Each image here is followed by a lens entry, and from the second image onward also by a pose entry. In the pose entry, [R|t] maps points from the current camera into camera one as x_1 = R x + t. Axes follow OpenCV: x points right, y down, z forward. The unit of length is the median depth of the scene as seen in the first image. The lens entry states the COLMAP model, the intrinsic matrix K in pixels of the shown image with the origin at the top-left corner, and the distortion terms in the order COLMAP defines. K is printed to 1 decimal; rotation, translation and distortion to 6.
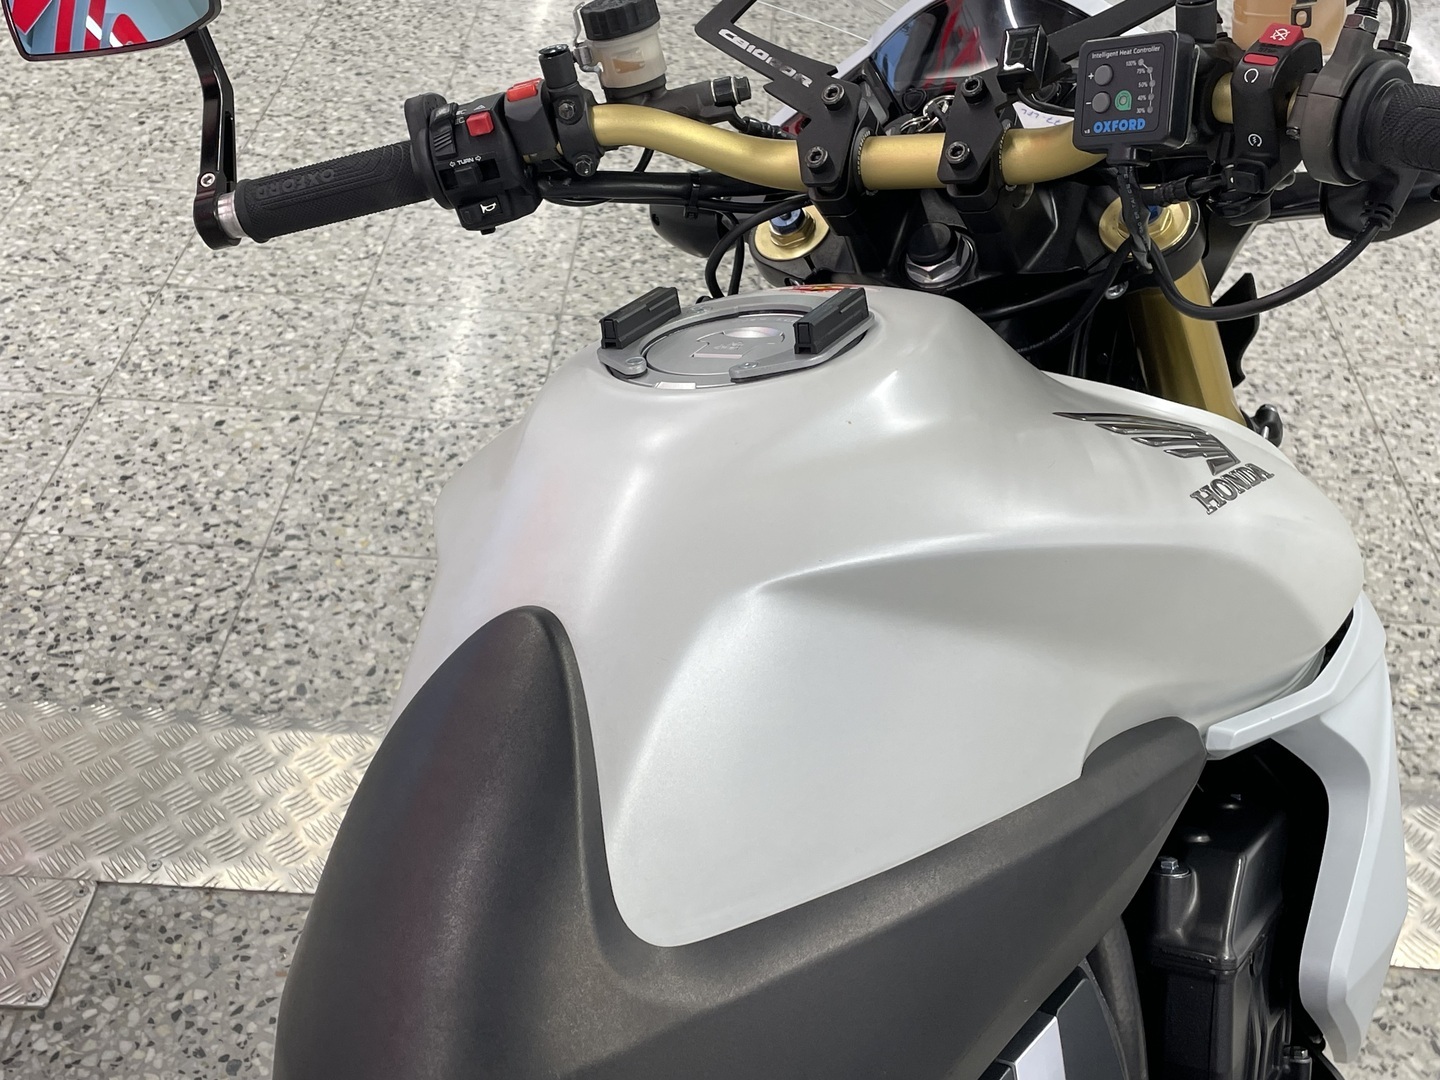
lens RADIAL K [[1717.9, 0, 732.8], [0, 1717.9, 539.2], [0, 0, 1]] dist [0.059182, 0.000000]
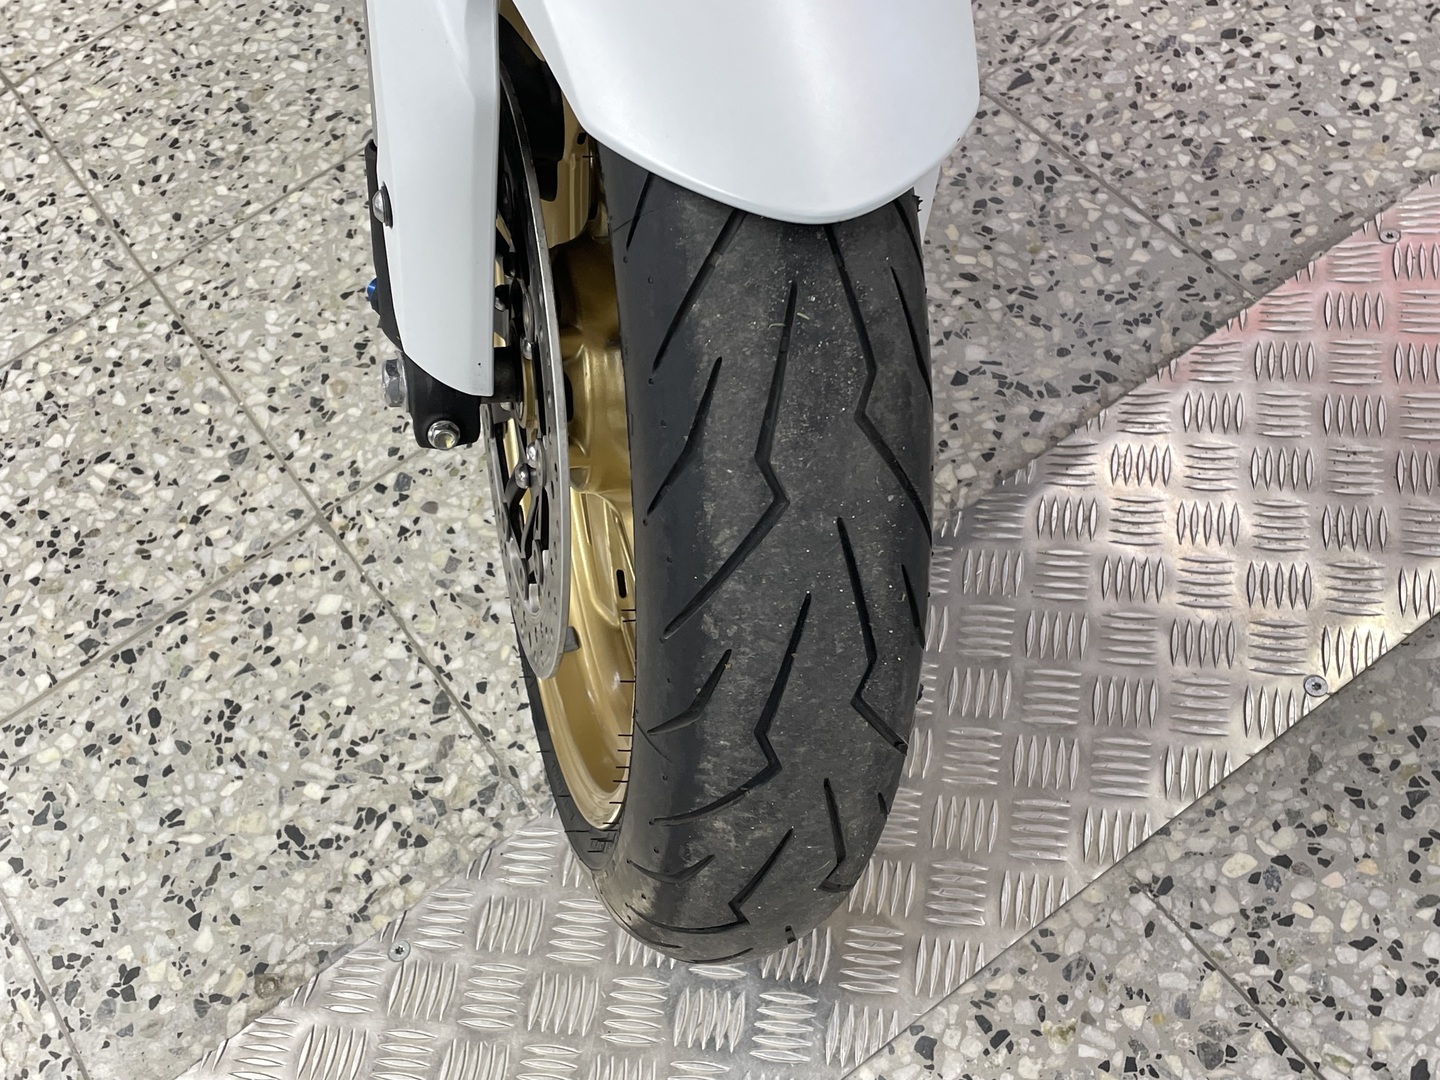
lens RADIAL K [[1717.9, 0, 716.6], [0, 1717.9, 532.7], [0, 0, 1]] dist [0.059182, 0.000000]
pose [[-0.787539, 0.556766, -0.264184, 0.286181], [-0.279392, 0.059527, 0.958330, -0.286098], [0.549292, 0.828534, 0.108677, 0.681752]]
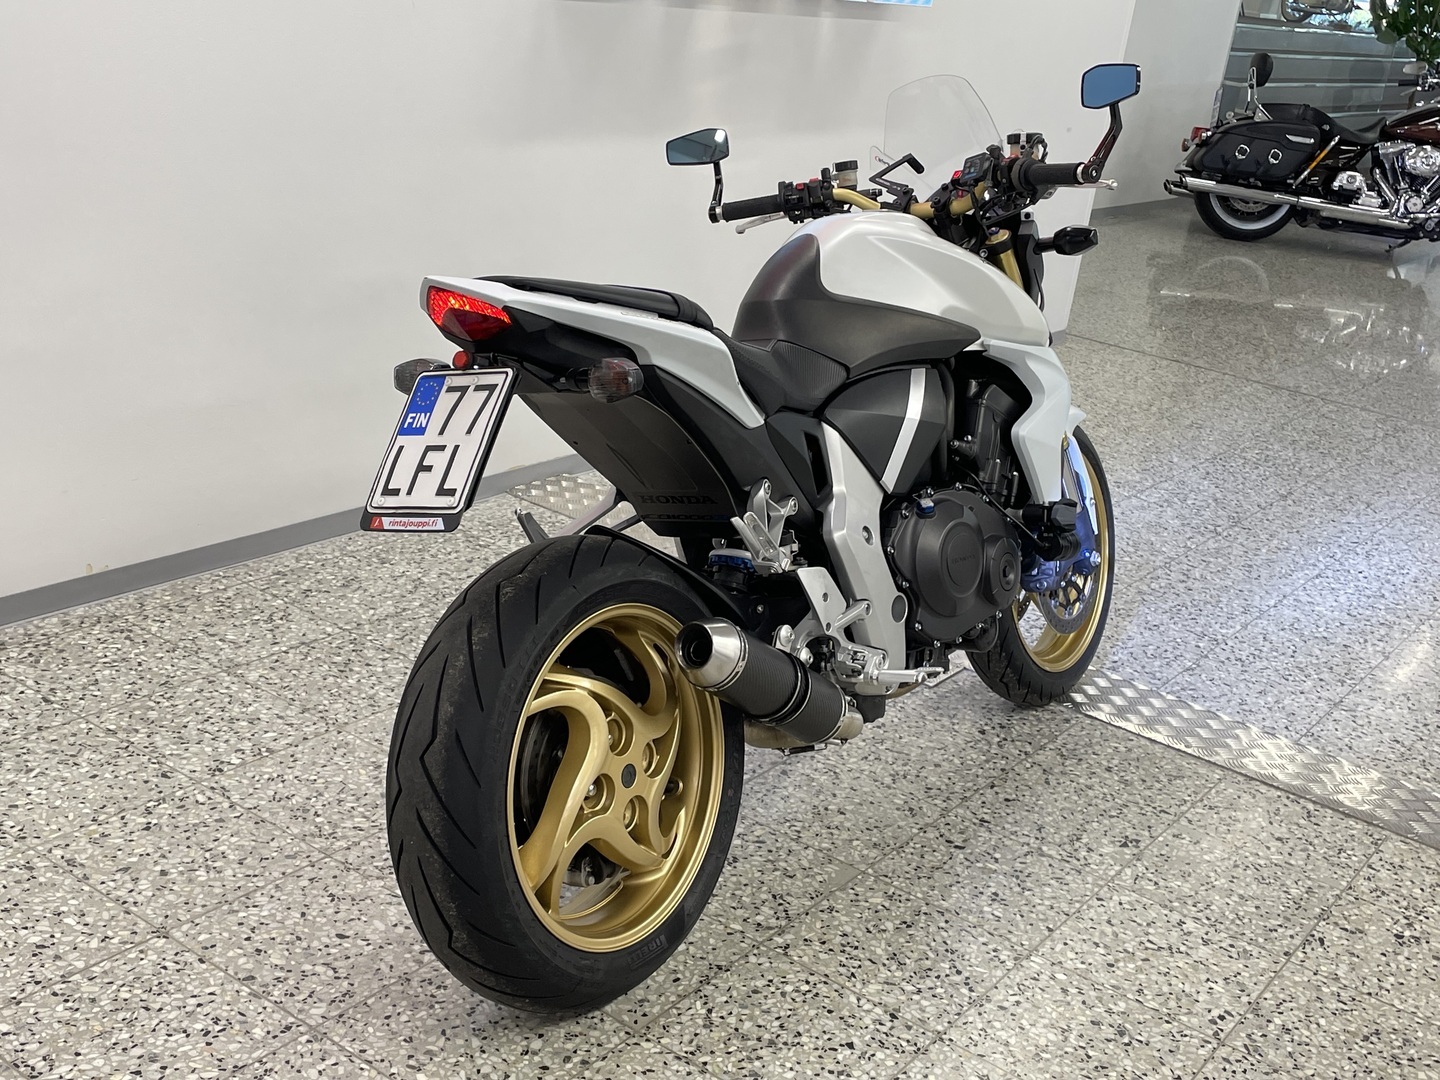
lens RADIAL K [[1717.9, 0, 723.1], [0, 1717.9, 527.7], [0, 0, 1]] dist [0.059182, 0.000000]
pose [[0.836624, 0.242429, -0.491211, 0.290420], [-0.411066, 0.870557, -0.270472, 0.568900], [0.362057, 0.428204, 0.827983, -0.706030]]
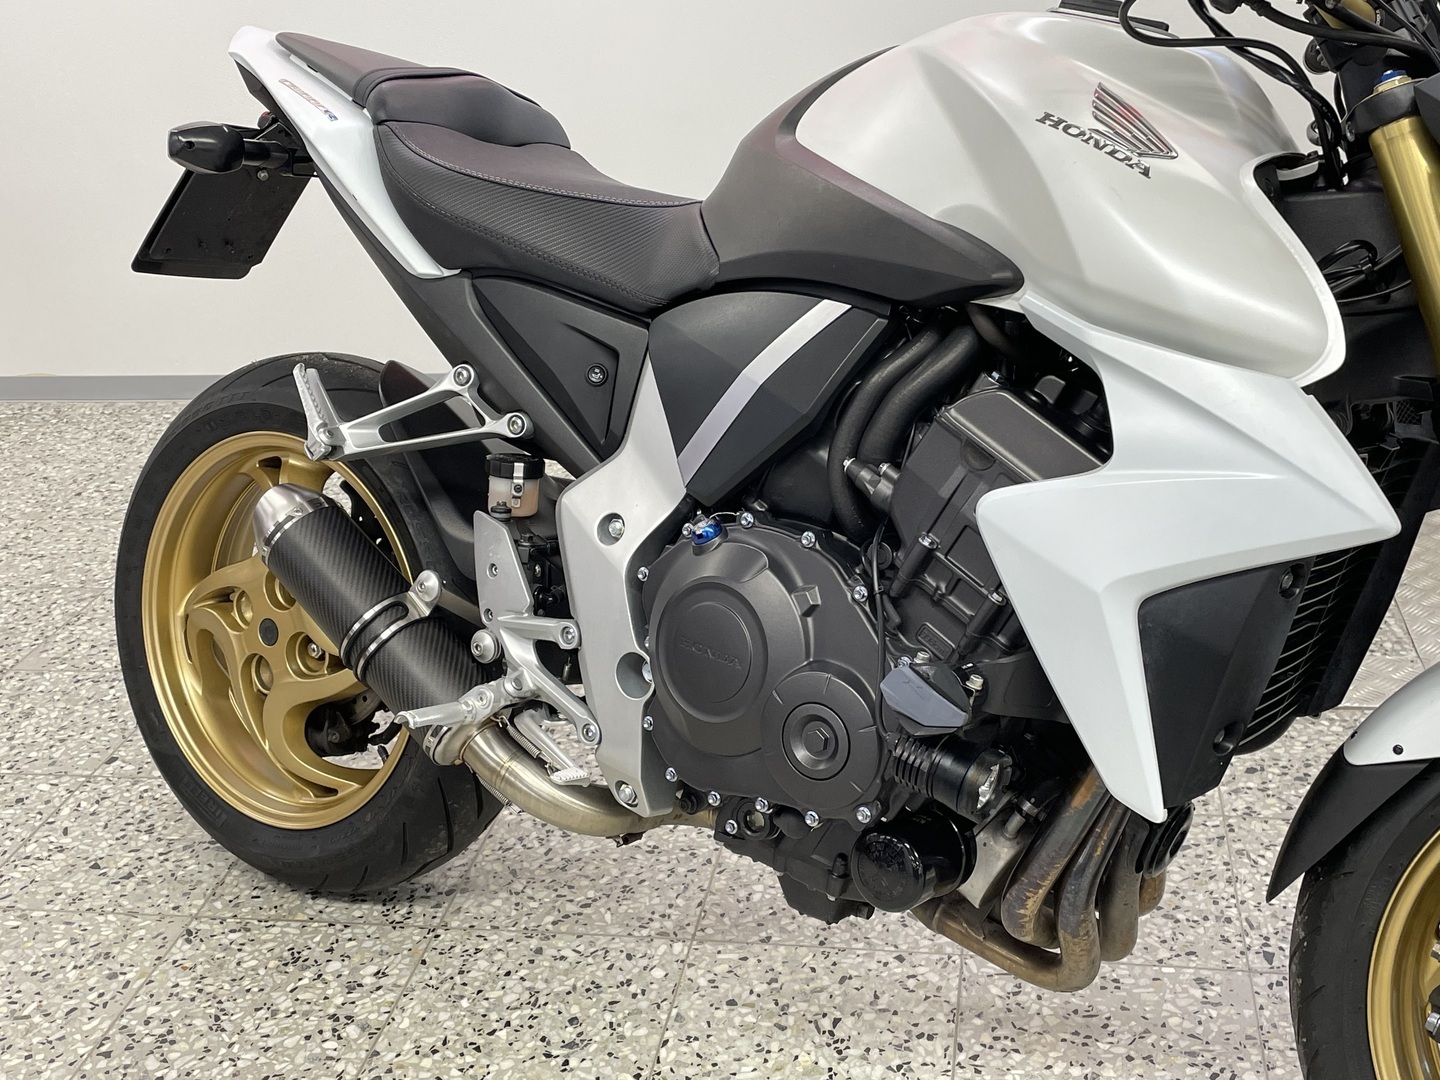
lens RADIAL K [[1717.9, 0, 729.1], [0, 1717.9, 534.6], [0, 0, 1]] dist [0.059182, 0.000000]
pose [[-0.130928, 0.349927, -0.927582, 0.684555], [-0.571692, 0.737754, 0.359009, -0.051457], [0.809955, 0.577295, 0.103458, 0.269258]]
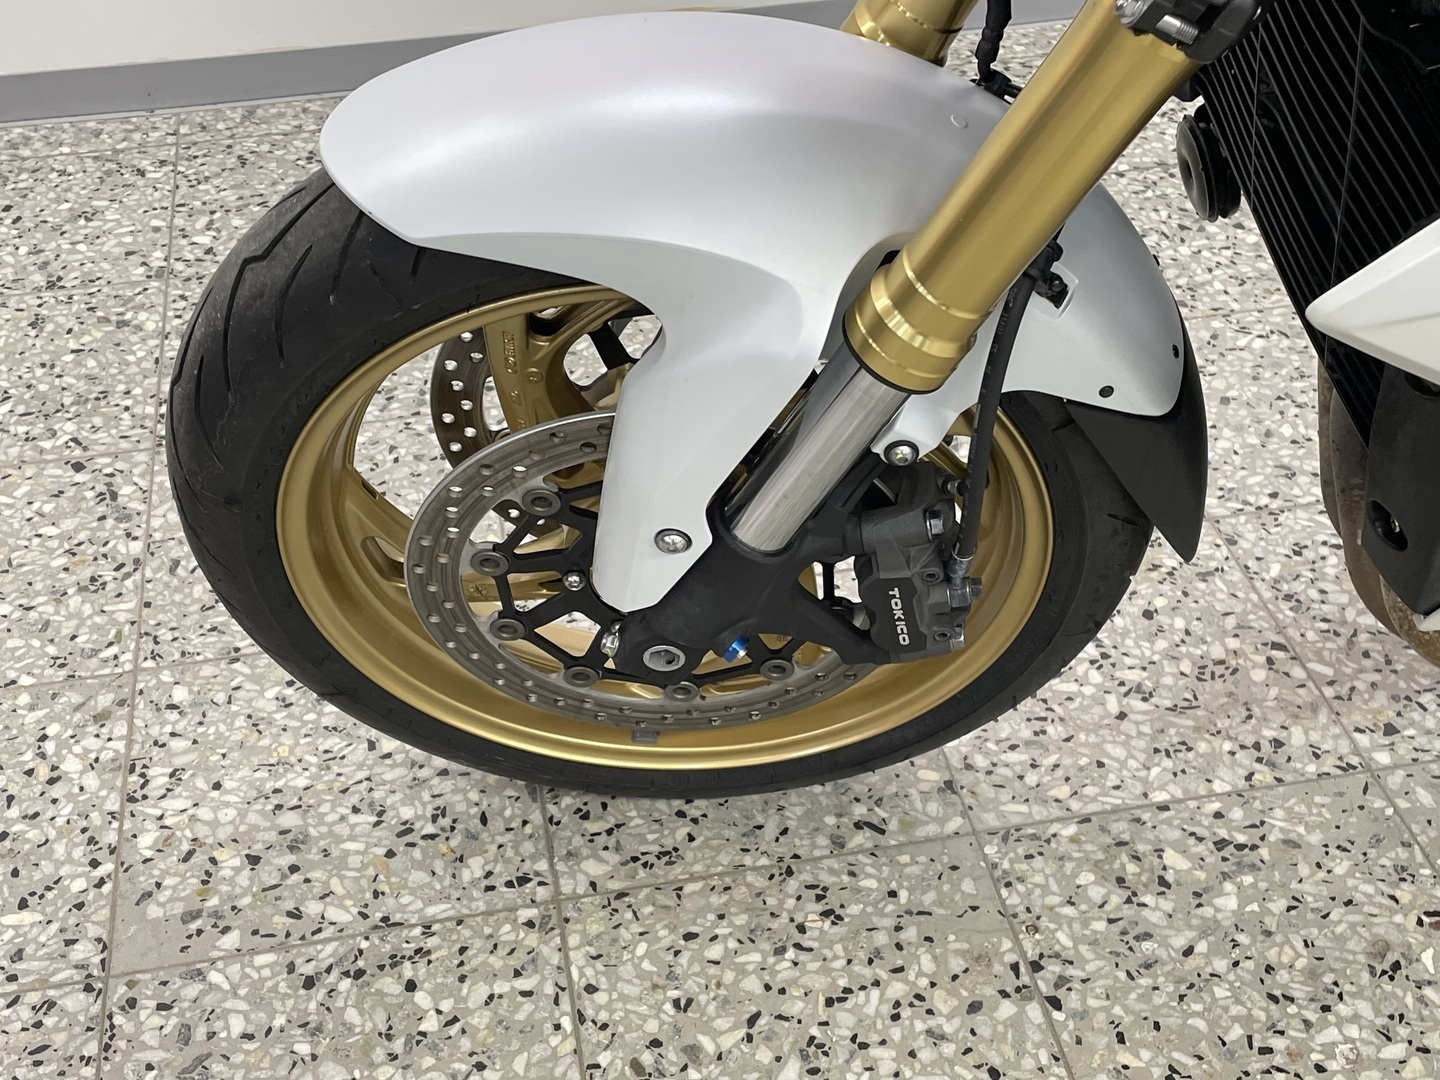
lens RADIAL K [[1792.2, 0, 721.4], [0, 1792.2, 543.1], [0, 0, 1]] dist [0.072016, 0.000000]
pose [[0.227274, 0.580104, -0.782193, 0.057970], [-0.587032, 0.722484, 0.365253, 0.336761], [0.777007, 0.376160, 0.504741, -0.131353]]
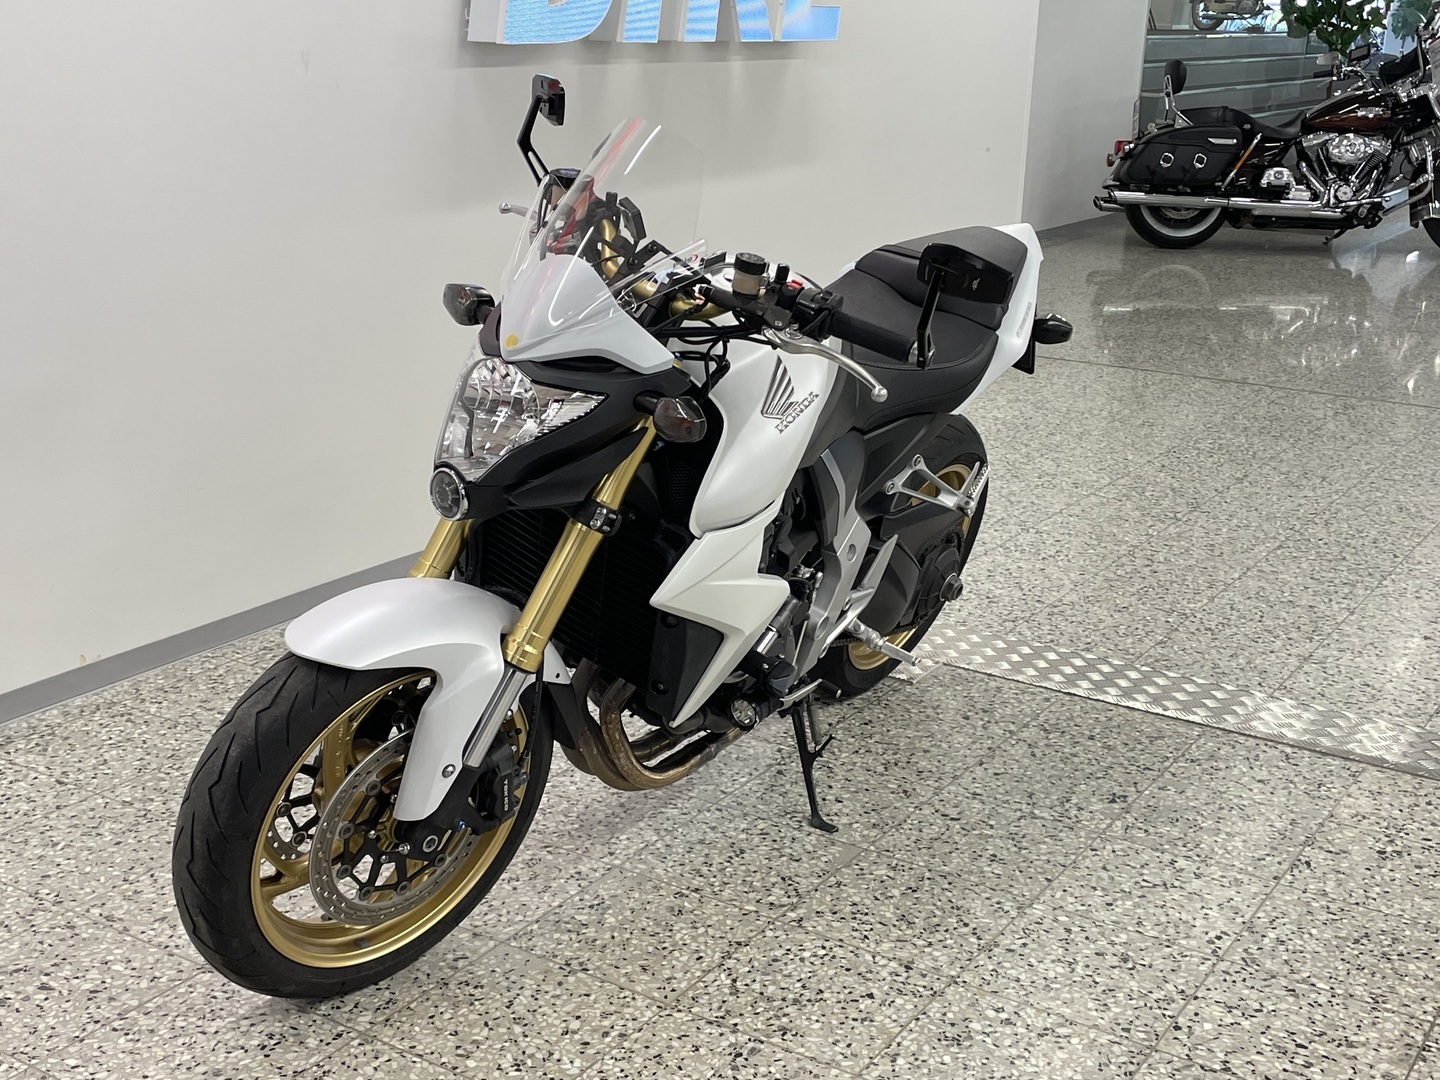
lens RADIAL K [[1792.2, 0, 716.3], [0, 1792.2, 545.0], [0, 0, 1]] dist [0.072016, 0.000000]
pose [[0.865756, 0.125062, -0.484588, 0.352957], [-0.304427, 0.900136, -0.311576, 0.655927], [0.397229, 0.417271, 0.817370, -0.777176]]
